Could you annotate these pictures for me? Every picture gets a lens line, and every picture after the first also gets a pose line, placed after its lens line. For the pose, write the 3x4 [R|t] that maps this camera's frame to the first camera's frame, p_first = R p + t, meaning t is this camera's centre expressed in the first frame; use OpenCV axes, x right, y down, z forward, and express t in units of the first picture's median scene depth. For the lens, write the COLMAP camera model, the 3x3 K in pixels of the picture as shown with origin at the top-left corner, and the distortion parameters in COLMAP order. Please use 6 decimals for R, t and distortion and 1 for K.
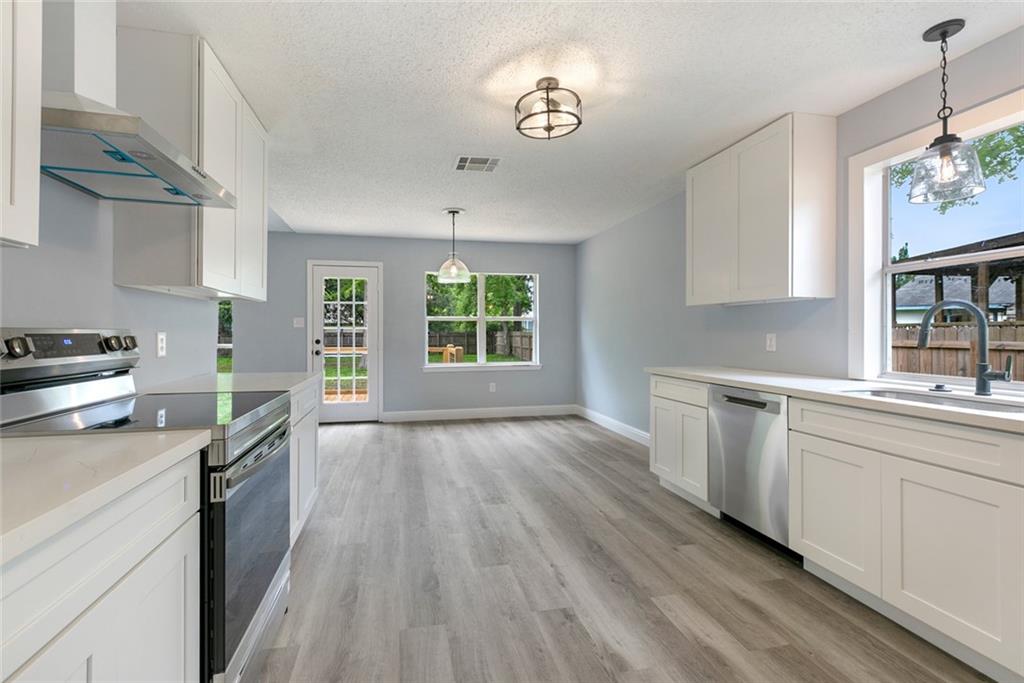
lens RADIAL K [[475.3, 0, 514.3], [0, 475.3, 331.1], [0, 0, 1]] dist [0.023541, -0.000221]
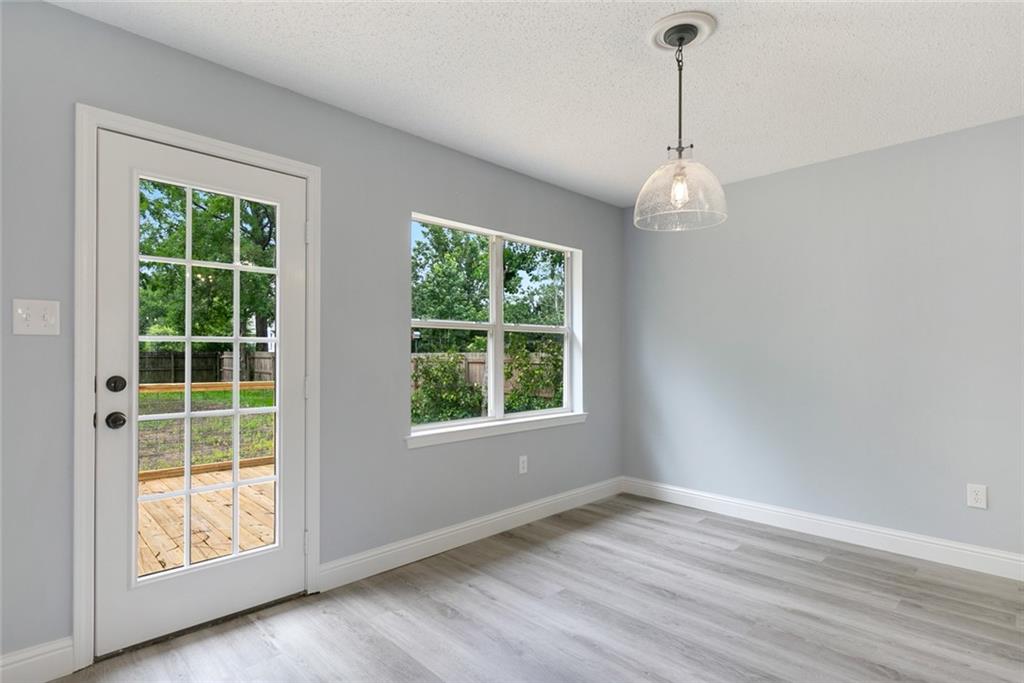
lens RADIAL K [[503.3, 0, 513.7], [0, 503.3, 348.5], [0, 0, 1]] dist [-0.028150, 0.000419]
pose [[0.851665, 0.005667, 0.524055, -0.324087], [-0.002825, 0.999977, -0.006222, 0.001113], [-0.524078, 0.003819, 0.851661, 0.535821]]
